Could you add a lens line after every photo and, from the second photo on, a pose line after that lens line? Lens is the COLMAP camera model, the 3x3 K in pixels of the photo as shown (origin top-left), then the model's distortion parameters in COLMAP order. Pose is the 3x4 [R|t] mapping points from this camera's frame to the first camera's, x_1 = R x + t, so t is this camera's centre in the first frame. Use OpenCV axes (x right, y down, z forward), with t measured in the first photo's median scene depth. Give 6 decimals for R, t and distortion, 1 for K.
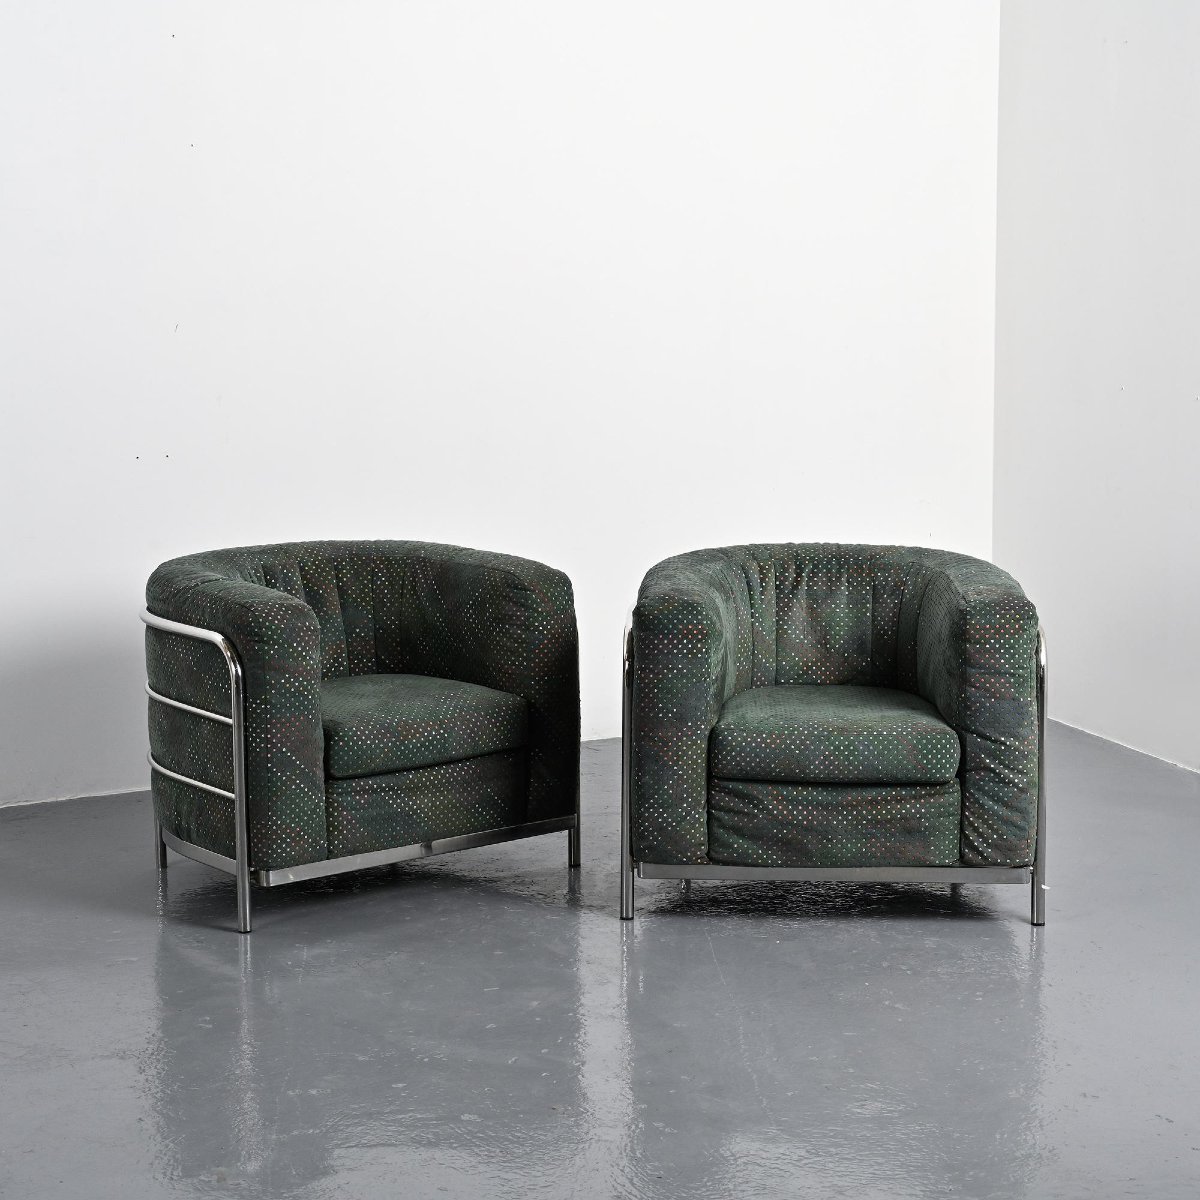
lens RADIAL K [[2548.1, 0, 594.4], [0, 2548.1, 587.4], [0, 0, 1]] dist [0.080013, 0.000000]
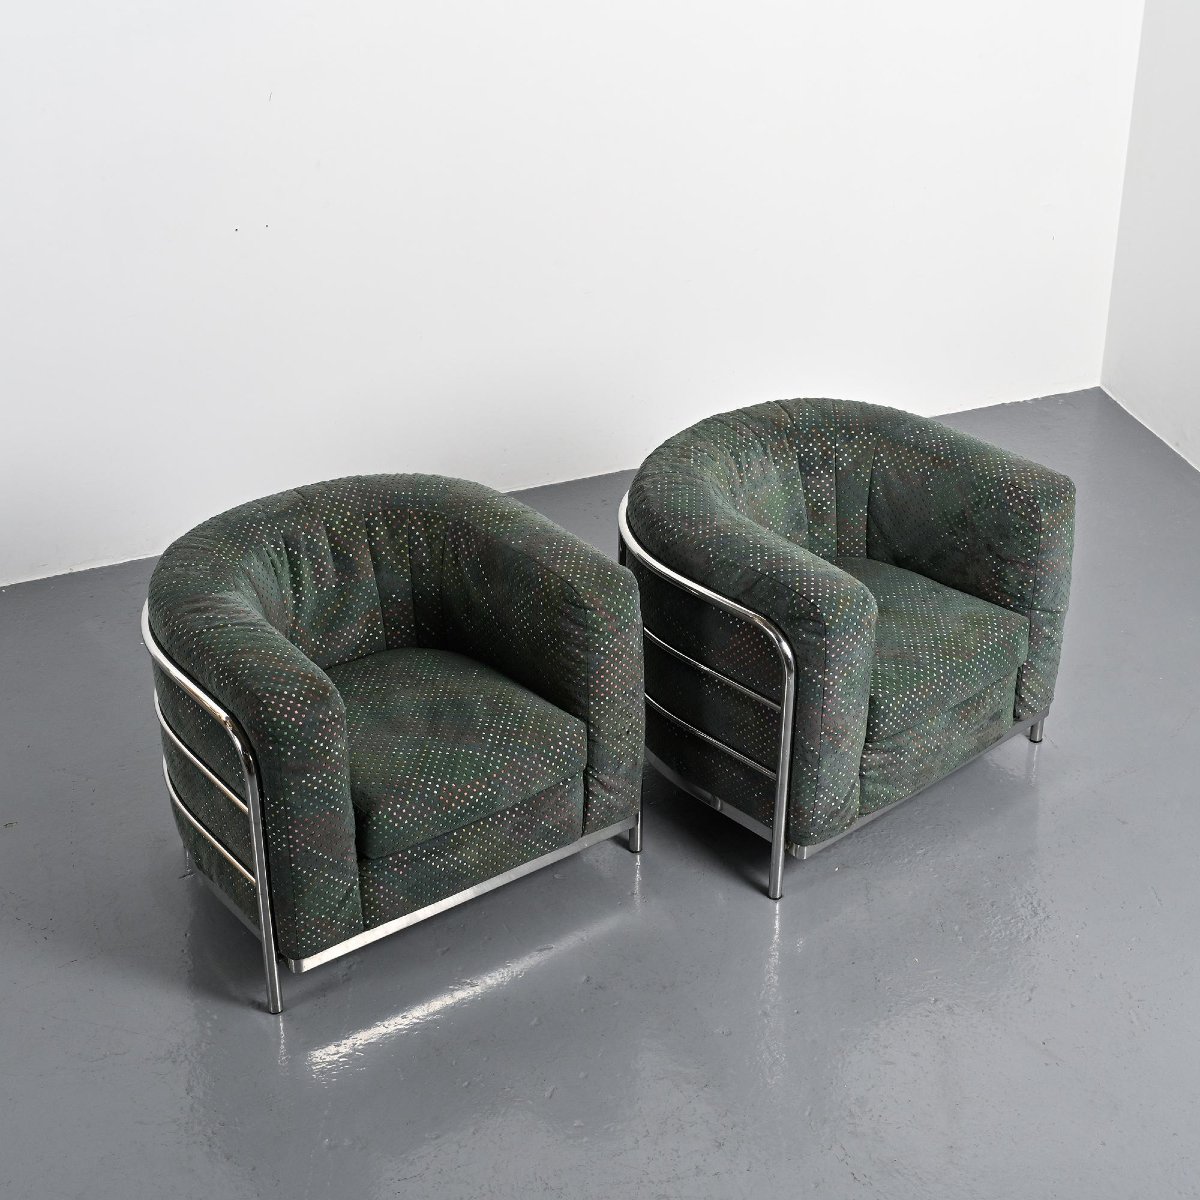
lens RADIAL K [[2097.4, 0, 602.2], [0, 2097.4, 604.3], [0, 0, 1]] dist [-0.005841, 0.000000]
pose [[0.999912, 0.010255, -0.008435, -0.015711], [-0.006689, 0.937762, 0.347215, -0.257171], [0.011471, -0.347128, 0.937748, 0.348206]]
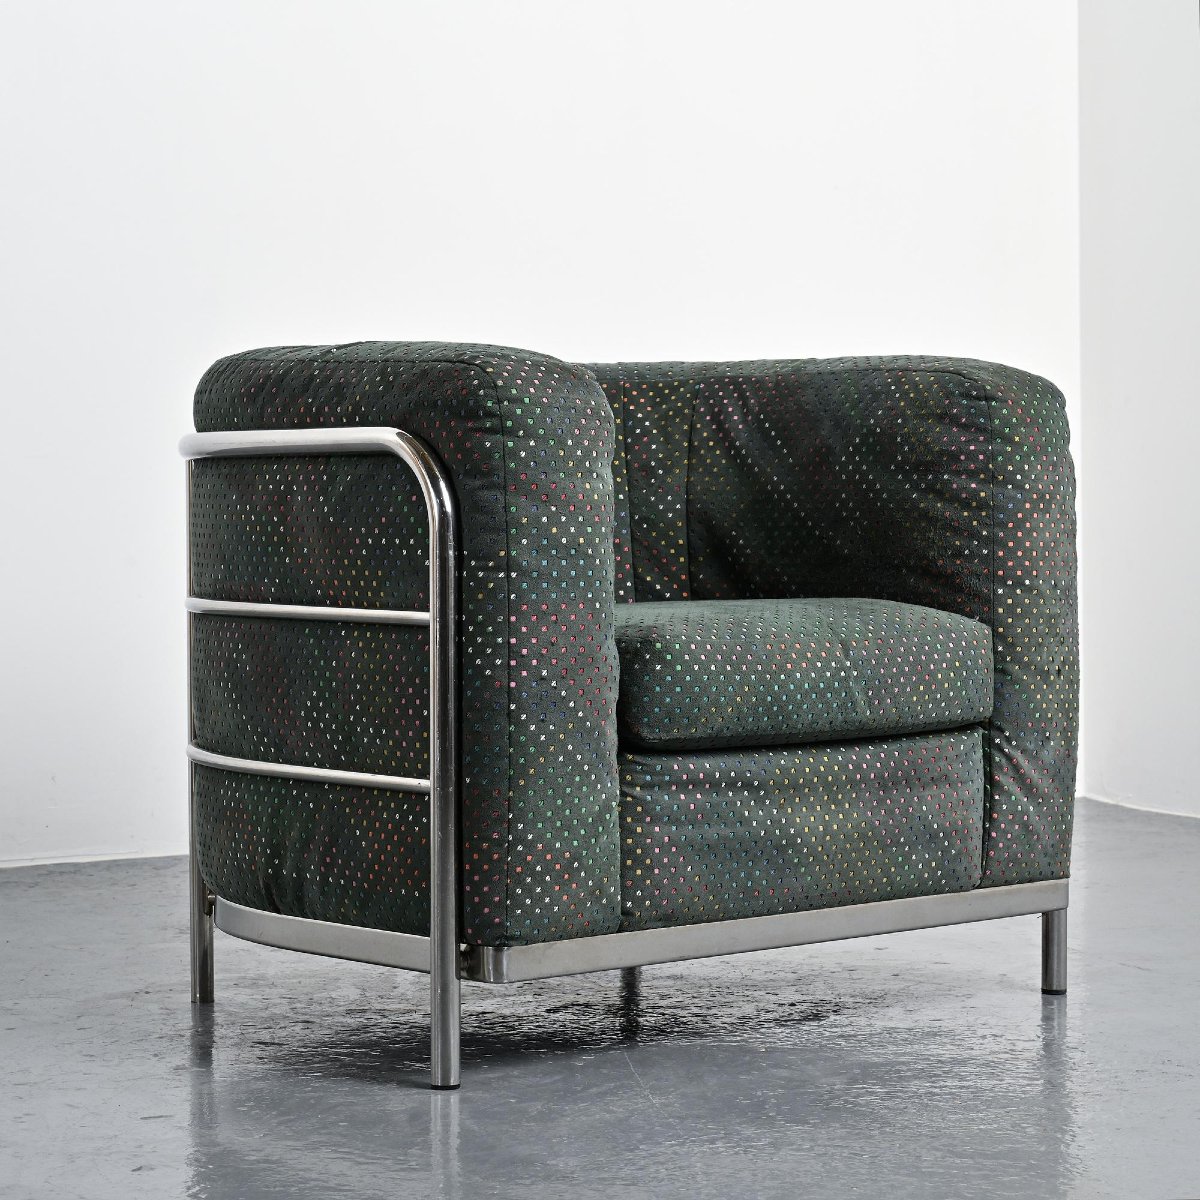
lens RADIAL K [[3208.7, 0, 608.7], [0, 3208.7, 552.4], [0, 0, 1]] dist [0.088221, 0.000000]
pose [[0.998360, 0.004282, 0.057089, -0.139050], [0.002946, 0.992034, -0.125935, 0.111176], [-0.057174, 0.125897, 0.990394, 0.419653]]
